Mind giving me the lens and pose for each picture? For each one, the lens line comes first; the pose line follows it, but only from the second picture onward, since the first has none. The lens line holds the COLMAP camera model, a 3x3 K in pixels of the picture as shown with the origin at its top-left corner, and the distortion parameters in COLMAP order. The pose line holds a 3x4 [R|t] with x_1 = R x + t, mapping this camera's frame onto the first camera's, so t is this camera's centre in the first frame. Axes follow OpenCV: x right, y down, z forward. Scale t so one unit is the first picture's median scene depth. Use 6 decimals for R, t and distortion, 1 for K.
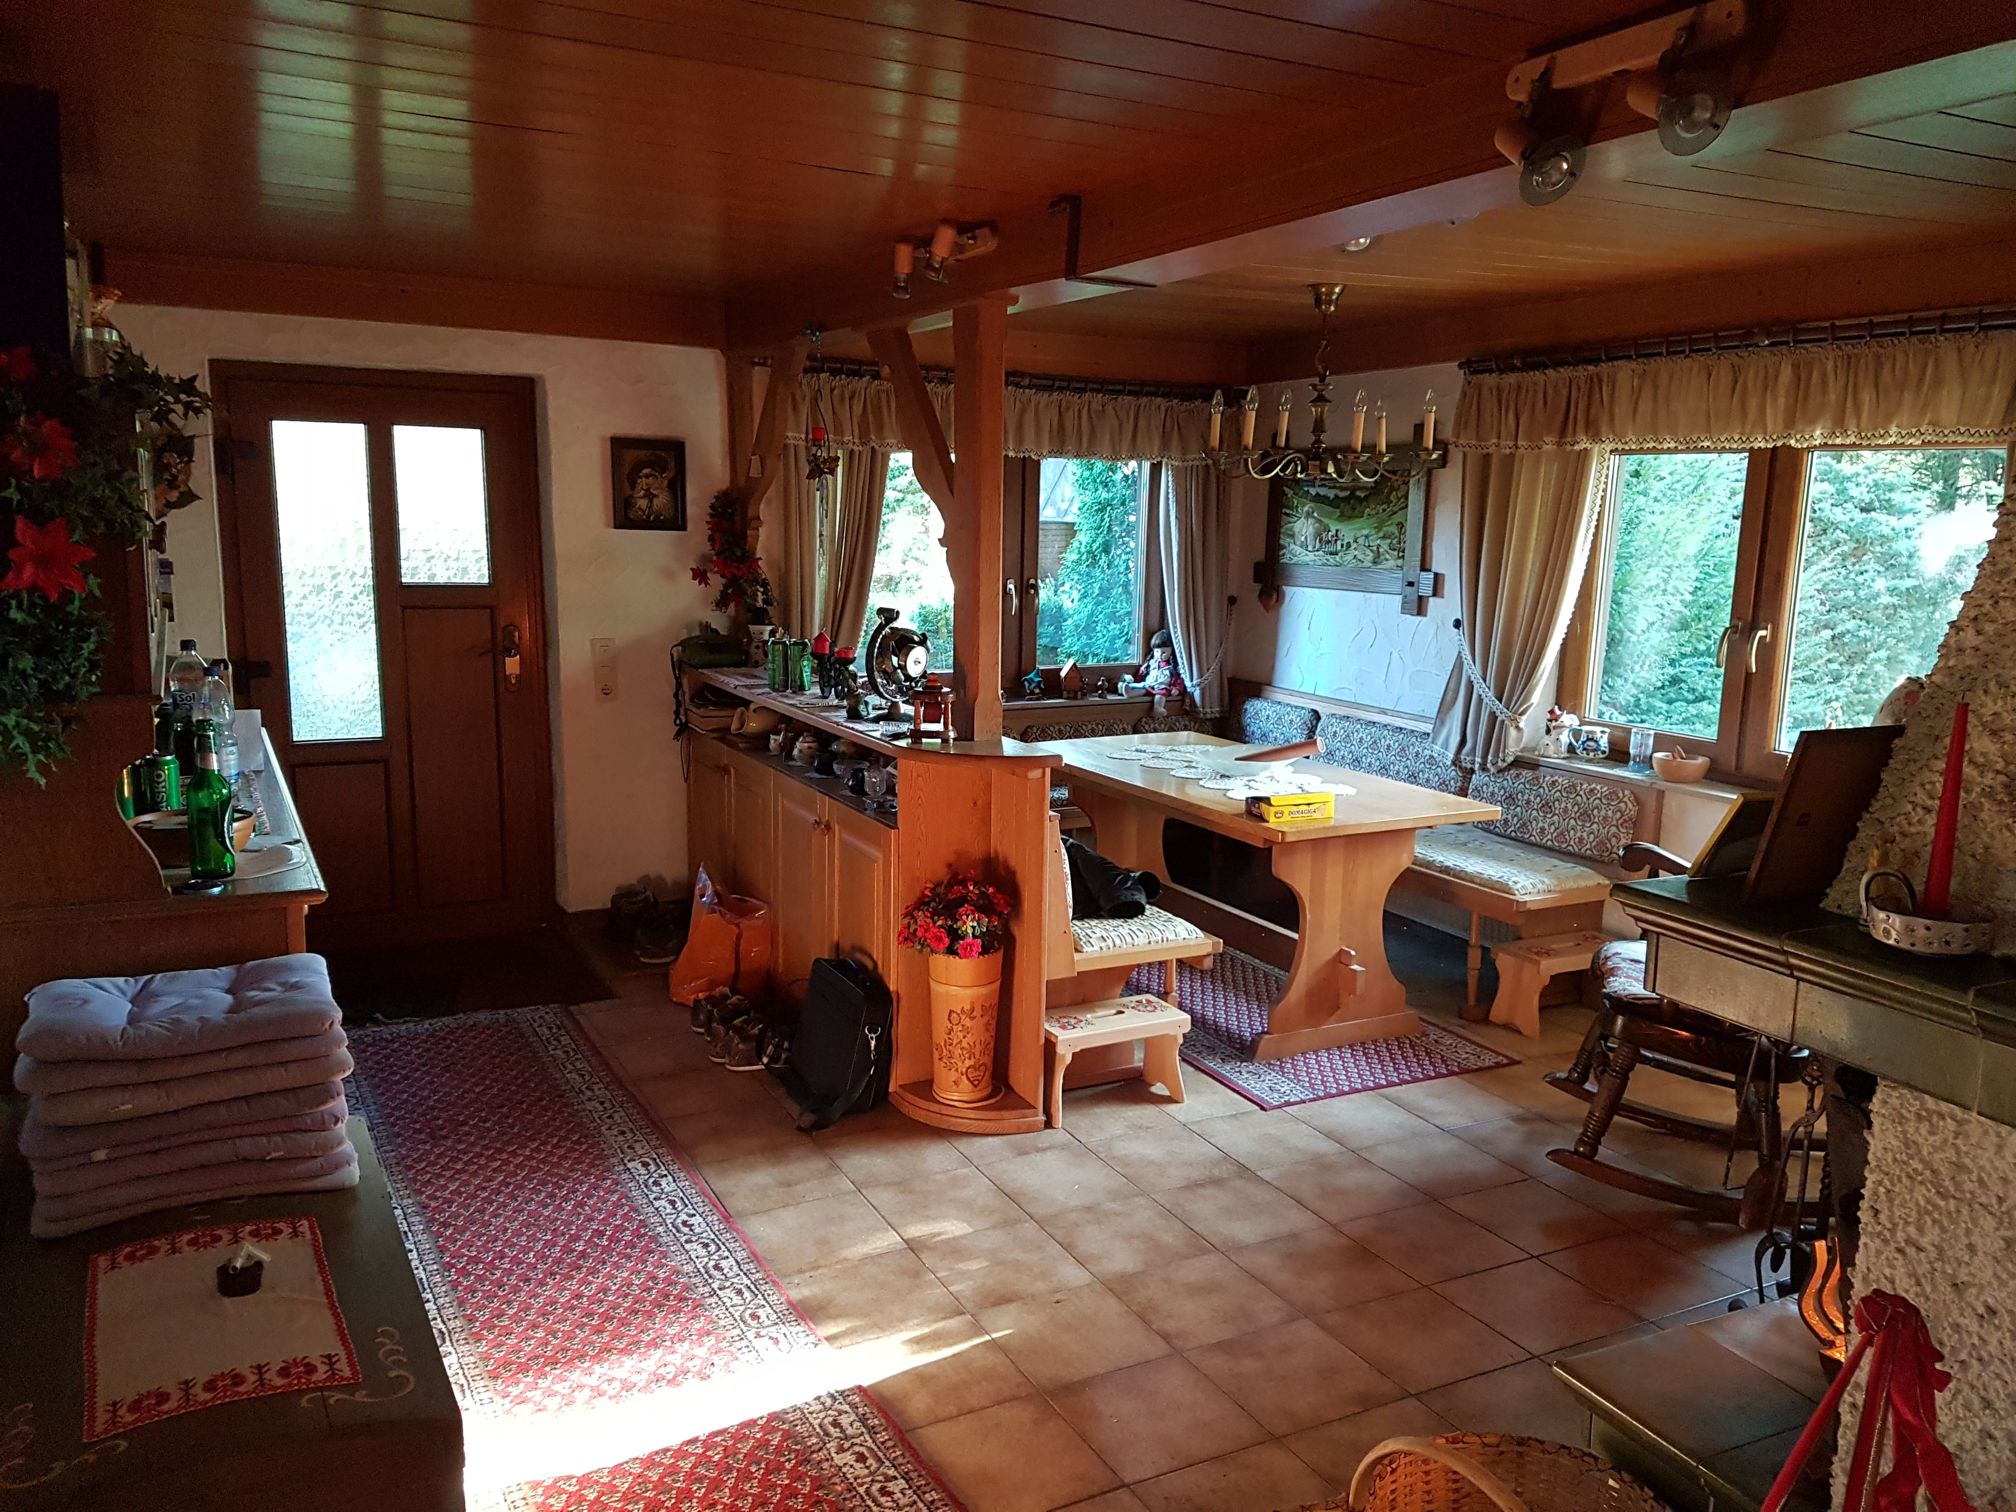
lens RADIAL K [[1551.1, 0, 1008.0], [0, 1551.1, 756.0], [0, 0, 1]] dist [0.208925, -0.002090]
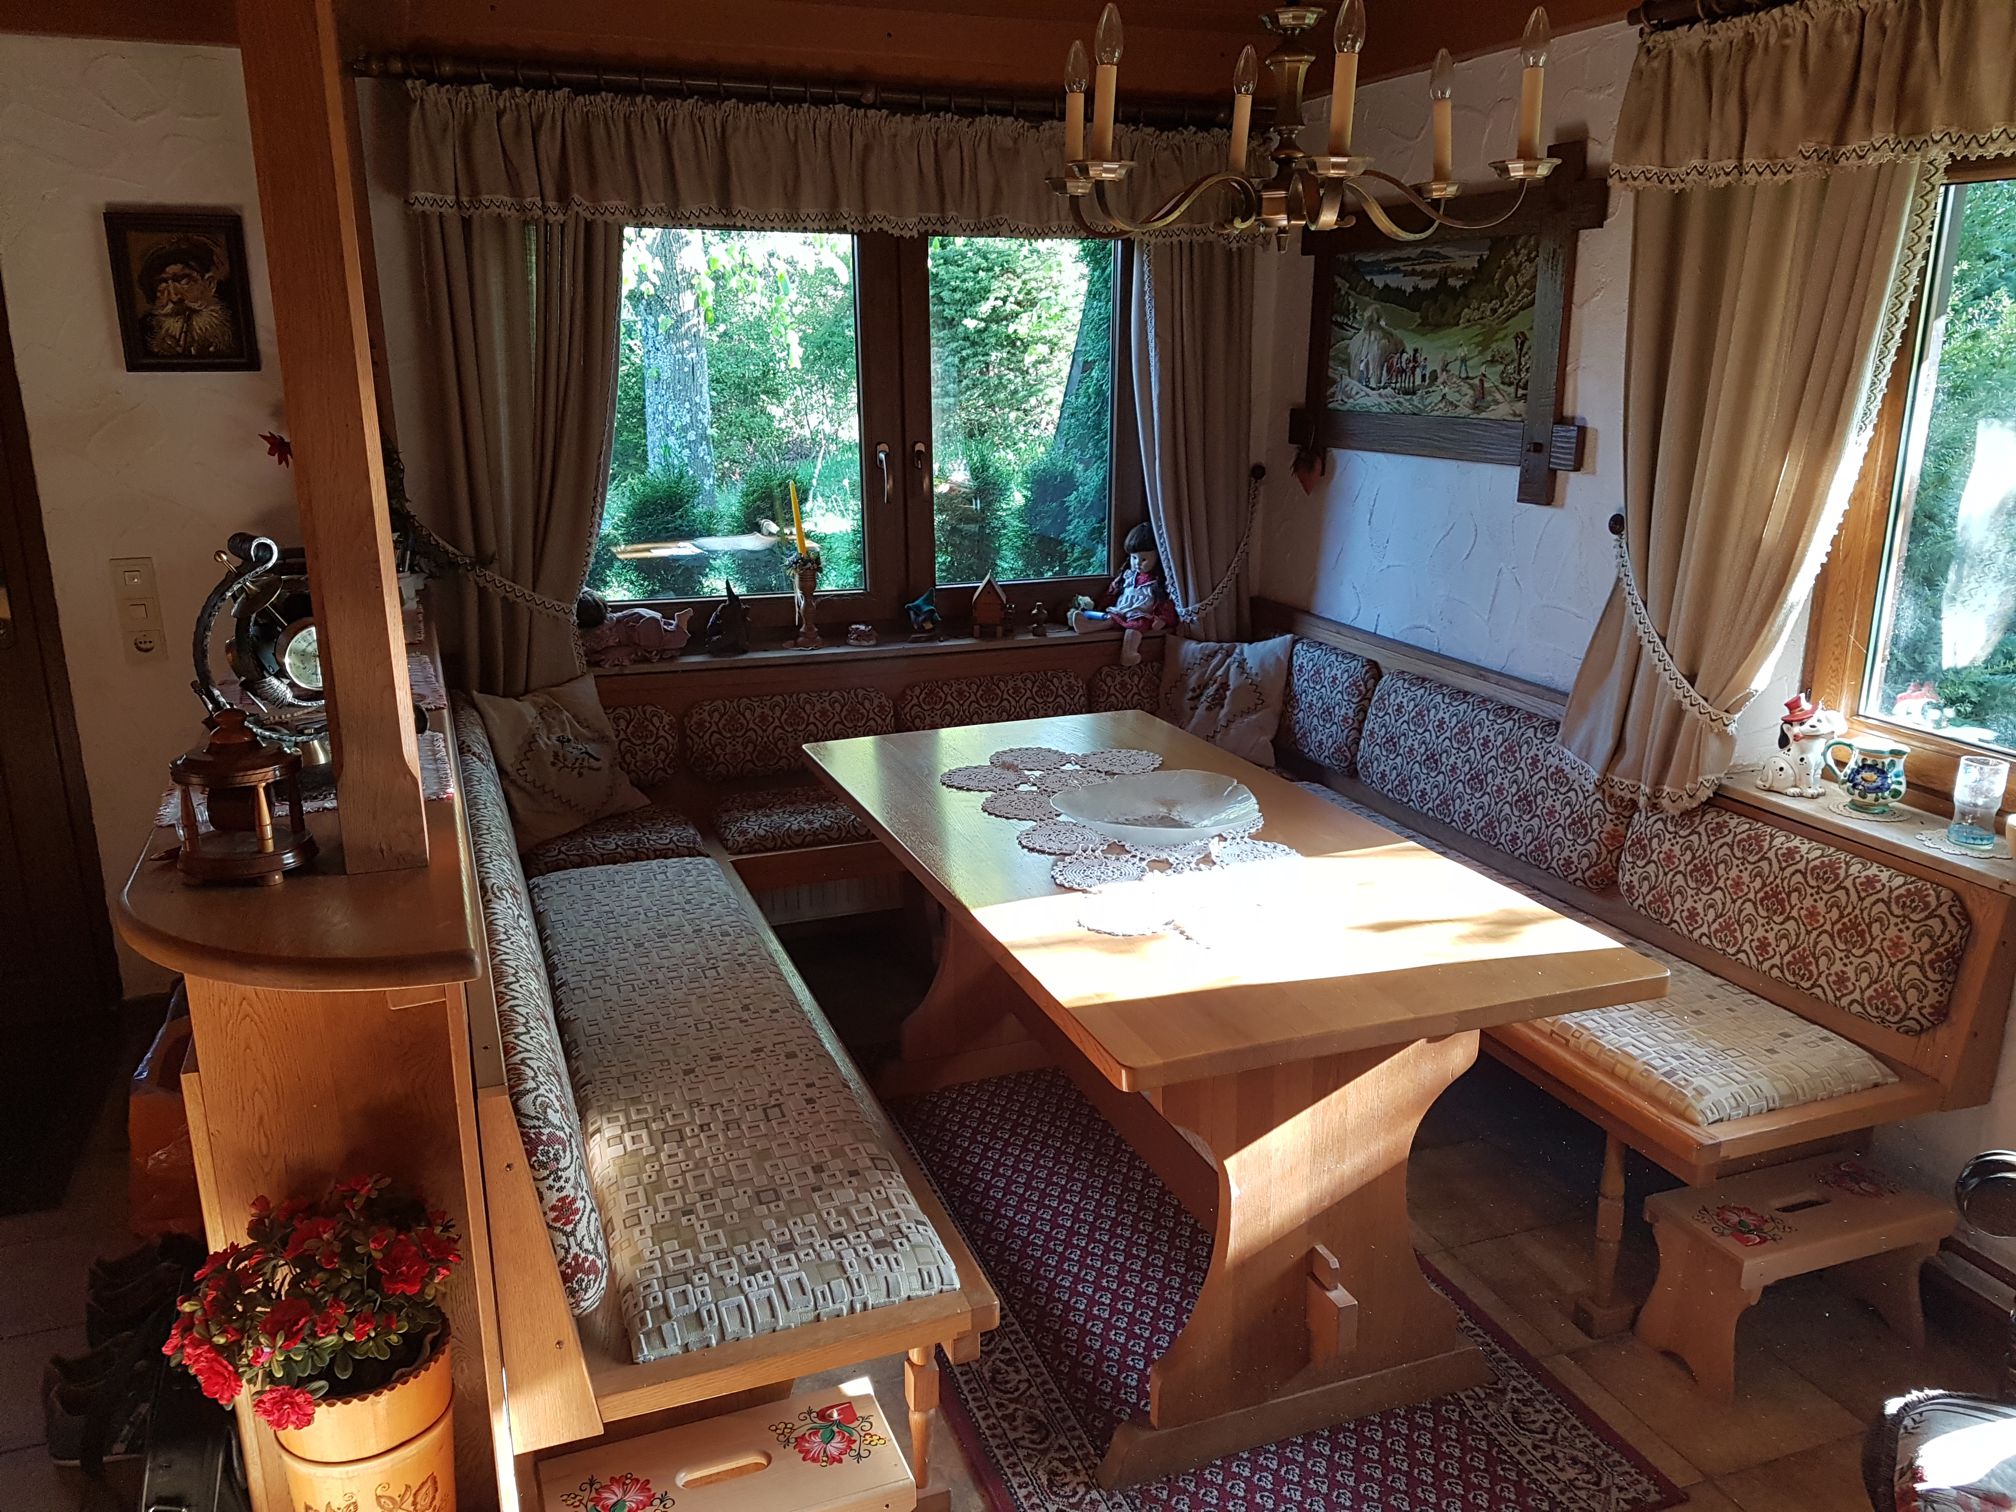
lens RADIAL K [[1560.5, 0, 1008.0], [0, 1560.5, 756.0], [0, 0, 1]] dist [0.209899, -0.311450]
pose [[0.992525, 0.008813, -0.121723, 0.140787], [0.003428, 0.994983, 0.099988, -0.058253], [0.121993, -0.099658, 0.987515, 0.415025]]
